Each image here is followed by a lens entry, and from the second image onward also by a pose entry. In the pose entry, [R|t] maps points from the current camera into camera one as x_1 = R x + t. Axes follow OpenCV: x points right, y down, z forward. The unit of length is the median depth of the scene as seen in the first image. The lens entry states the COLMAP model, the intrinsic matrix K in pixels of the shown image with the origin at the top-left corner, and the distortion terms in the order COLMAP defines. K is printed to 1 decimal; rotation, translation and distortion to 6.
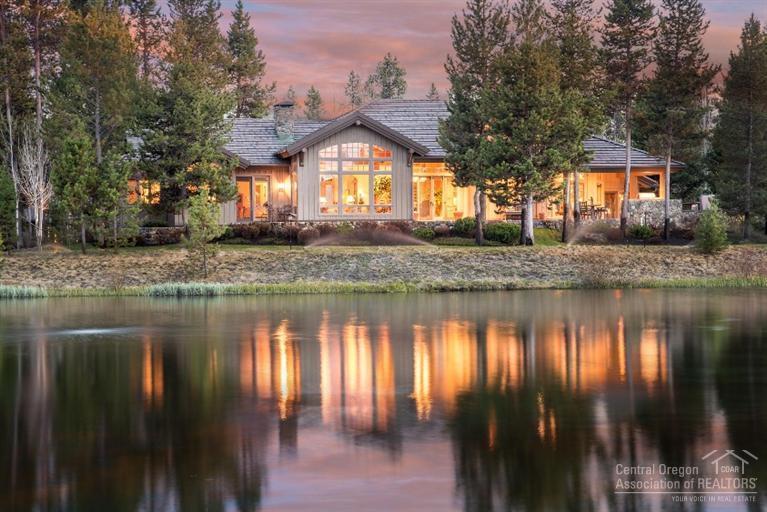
lens RADIAL K [[1408.7, 0, 381.3], [0, 1408.7, 256.7], [0, 0, 1]] dist [0.086810, 0.000000]
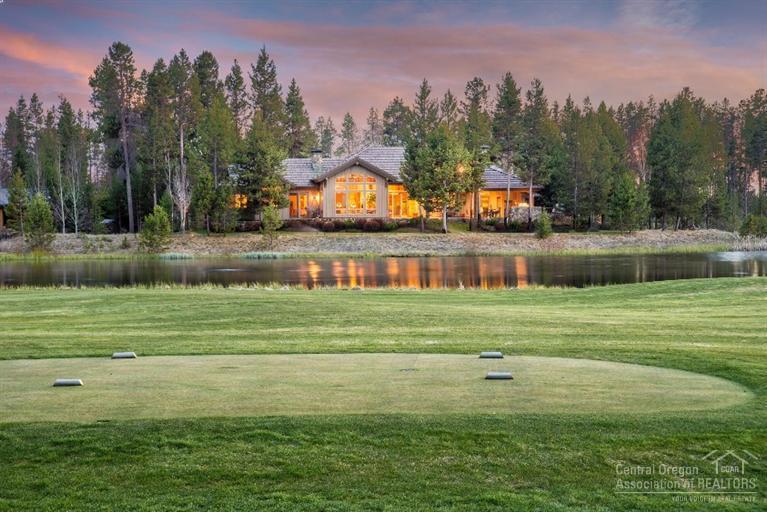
lens RADIAL K [[1315.7, 0, 384.8], [0, 1315.7, 254.8], [0, 0, 1]] dist [0.026692, 0.000000]
pose [[0.999271, 0.006989, -0.037531, 0.085645], [-0.006248, 0.999784, 0.019821, -0.012588], [0.037662, -0.019572, 0.999099, -0.698222]]
